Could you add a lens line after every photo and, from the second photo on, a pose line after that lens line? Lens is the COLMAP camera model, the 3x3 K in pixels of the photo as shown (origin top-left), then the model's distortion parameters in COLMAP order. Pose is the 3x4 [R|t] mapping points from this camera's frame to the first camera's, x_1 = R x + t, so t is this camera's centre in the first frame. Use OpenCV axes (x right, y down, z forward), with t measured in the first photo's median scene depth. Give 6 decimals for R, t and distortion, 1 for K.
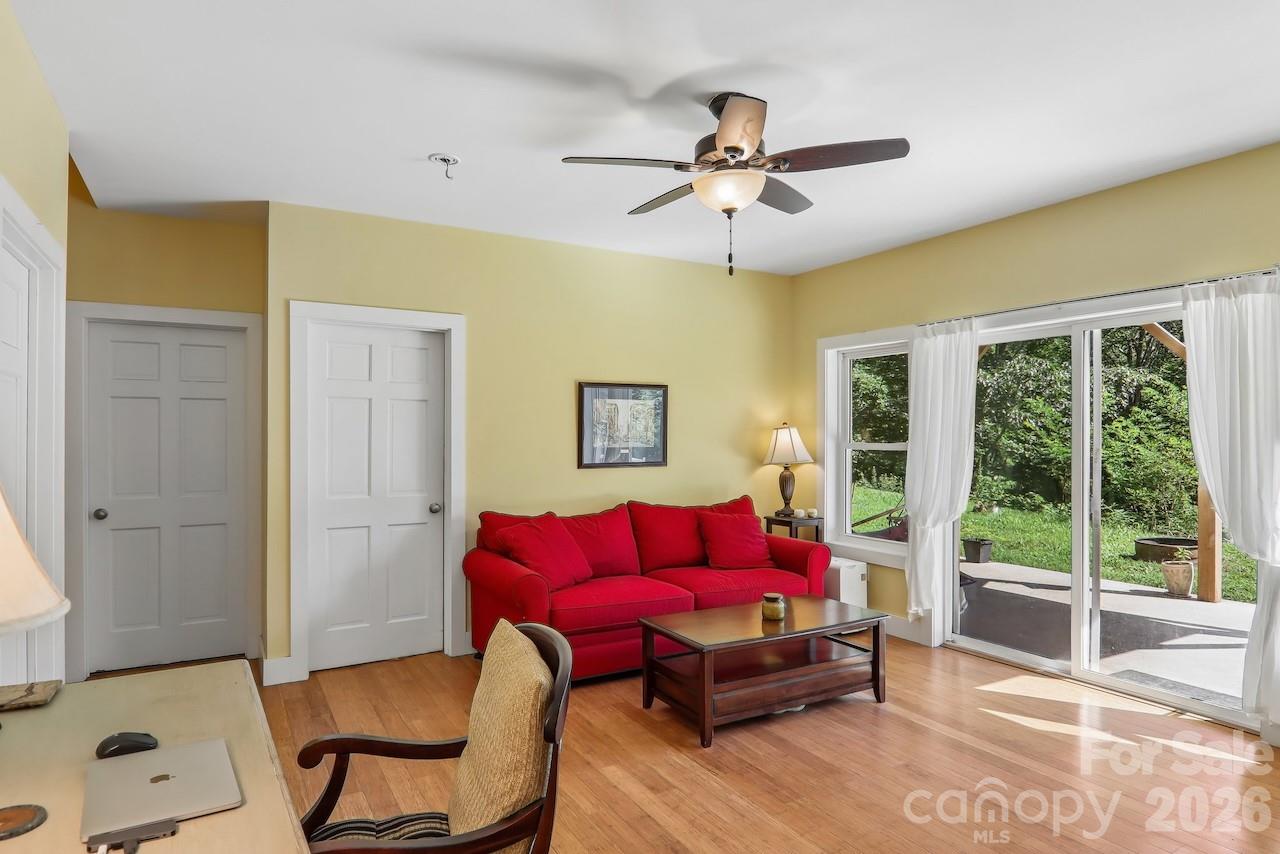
lens RADIAL K [[731.9, 0, 639.4], [0, 731.9, 434.8], [0, 0, 1]] dist [-0.003379, -0.000784]
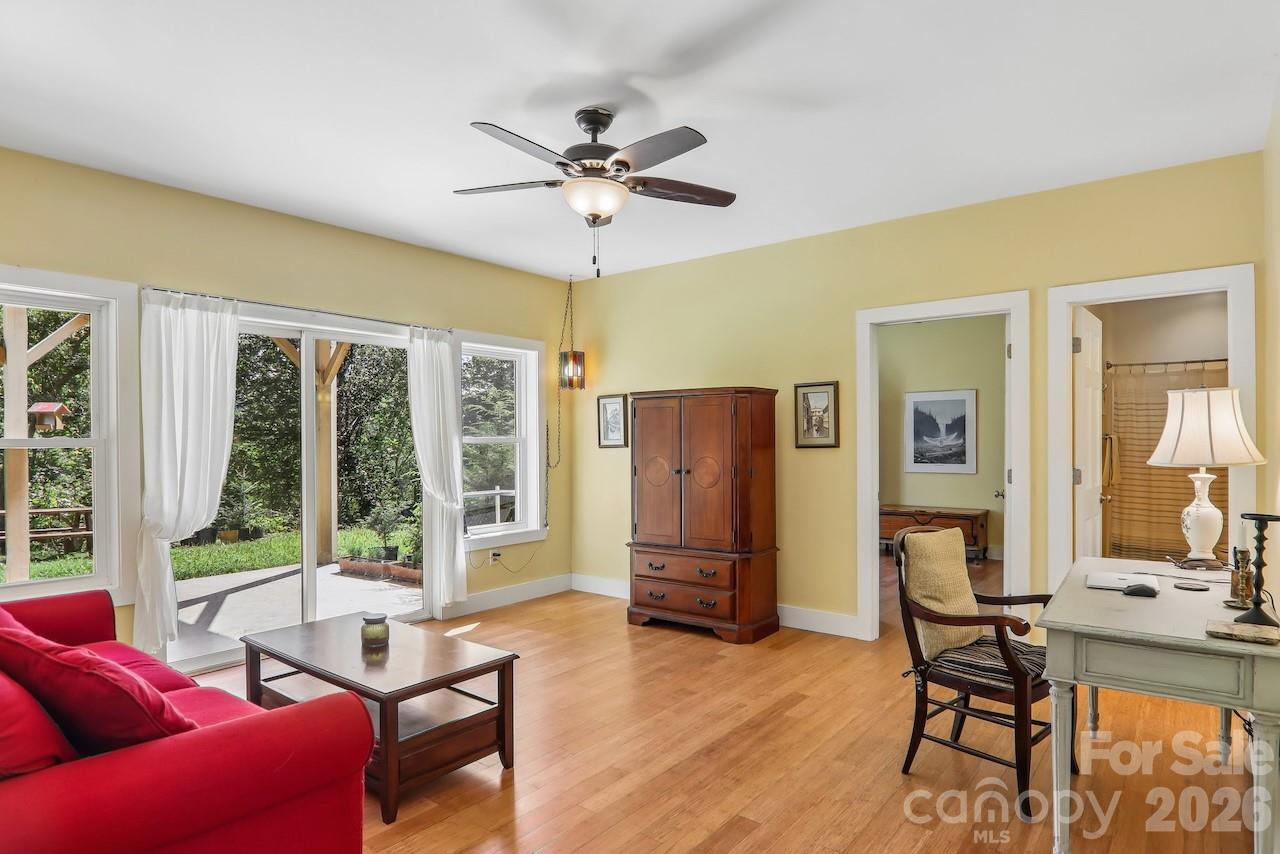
lens RADIAL K [[718.5, 0, 644.8], [0, 718.5, 446.6], [0, 0, 1]] dist [0.001617, -0.000538]
pose [[-0.371195, -0.007157, 0.928527, -0.557145], [0.000840, 0.999967, 0.008044, 0.016618], [-0.928555, 0.003765, -0.371177, 0.823071]]
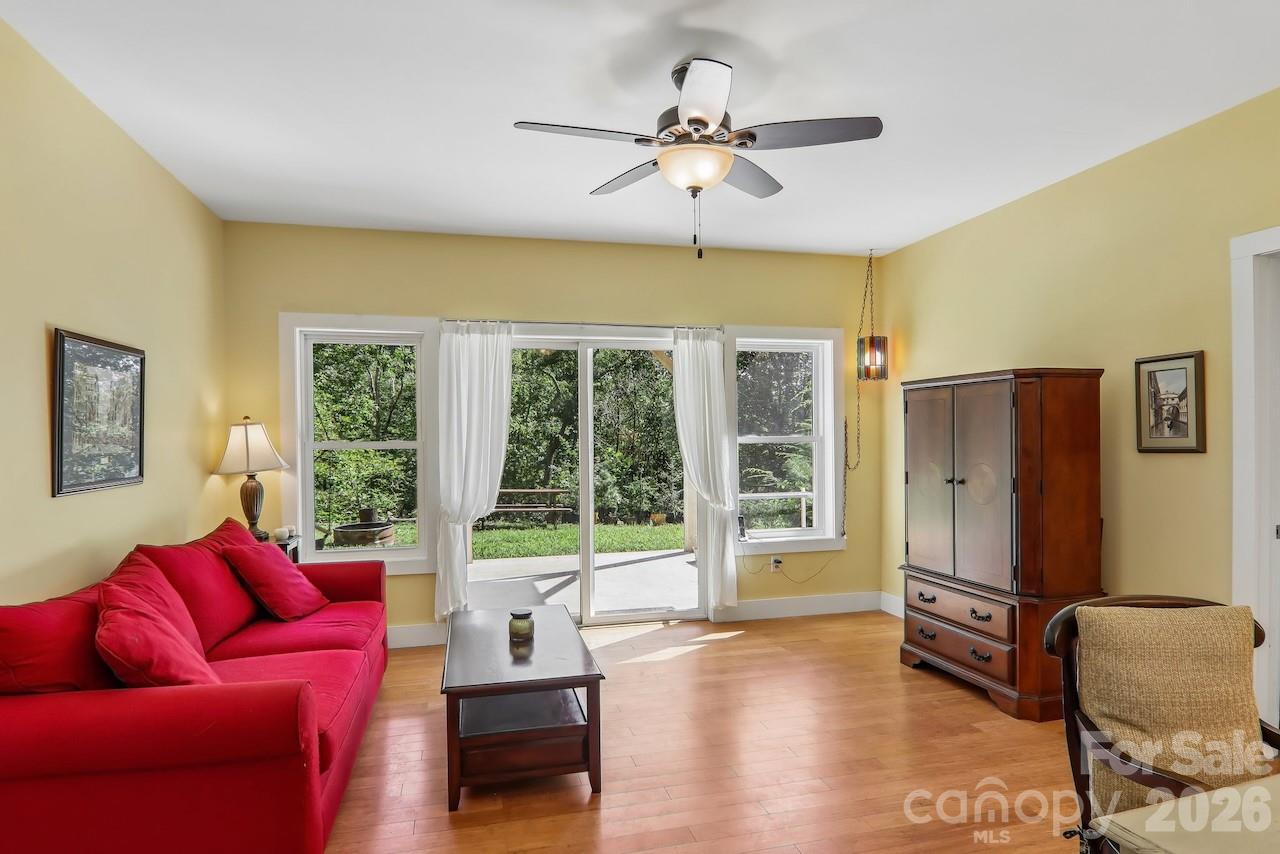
lens RADIAL K [[719.7, 0, 638.7], [0, 719.7, 443.2], [0, 0, 1]] dist [-0.002261, -0.001165]
pose [[0.276222, -0.013935, 0.960993, -0.492031], [0.006784, 0.999898, 0.012549, 0.005419], [-0.961070, 0.003053, 0.276289, 0.504401]]
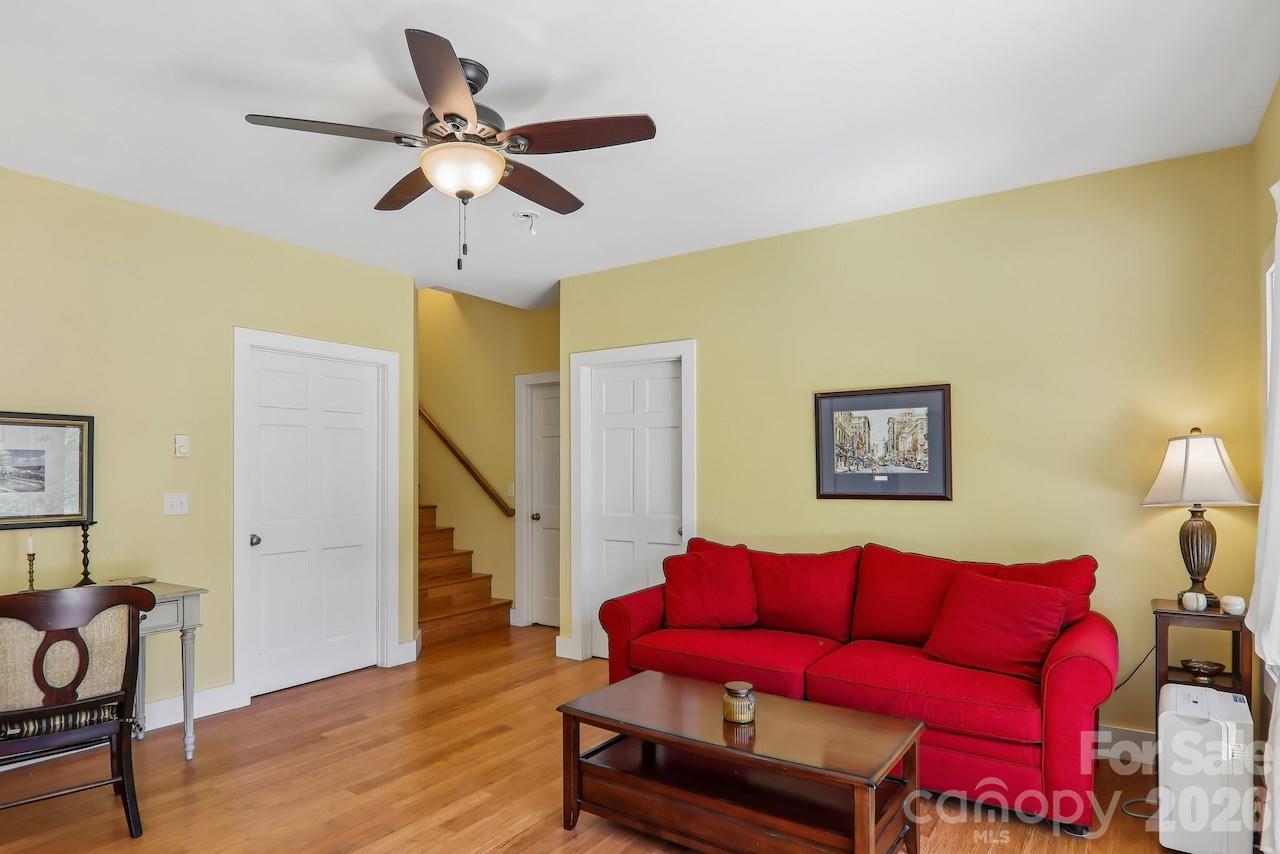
lens RADIAL K [[716.6, 0, 644.9], [0, 716.6, 467.5], [0, 0, 1]] dist [-0.002501, -0.000763]
pose [[0.441850, -0.003389, -0.897082, 0.605023], [0.007079, 0.999975, -0.000291, 0.011123], [0.897061, -0.006222, 0.441863, 0.505361]]
